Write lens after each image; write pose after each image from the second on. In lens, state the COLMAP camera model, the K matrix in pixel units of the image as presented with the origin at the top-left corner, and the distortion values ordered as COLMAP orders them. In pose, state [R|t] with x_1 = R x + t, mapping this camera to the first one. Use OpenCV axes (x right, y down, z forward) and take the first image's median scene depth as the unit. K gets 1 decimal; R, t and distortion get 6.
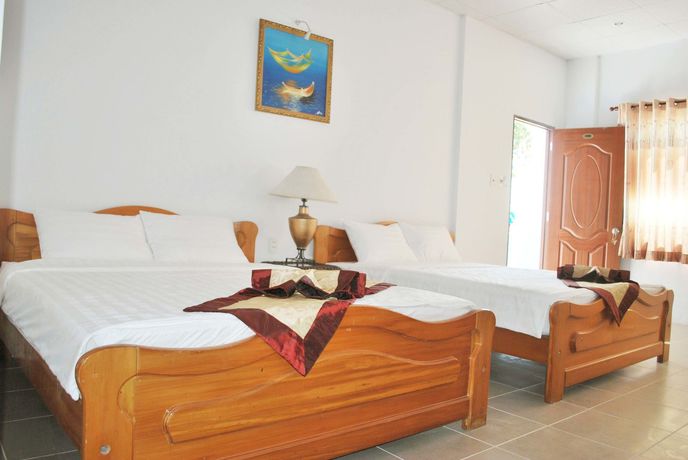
lens RADIAL K [[542.4, 0, 344.0], [0, 542.4, 230.0], [0, 0, 1]] dist [-0.064213, -0.004578]
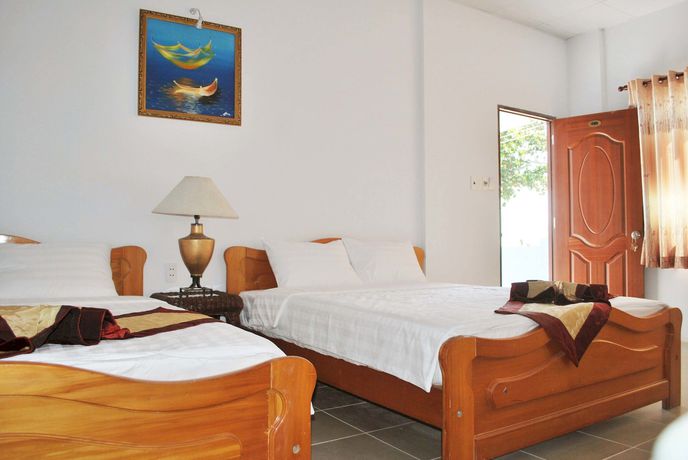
lens RADIAL K [[542.4, 0, 344.0], [0, 542.4, 230.0], [0, 0, 1]] dist [-0.064213, -0.004578]
pose [[0.991567, -0.057301, -0.116239, 0.222253], [0.051889, 0.997447, -0.049064, 0.015531], [0.118753, 0.042618, 0.992009, 0.189232]]
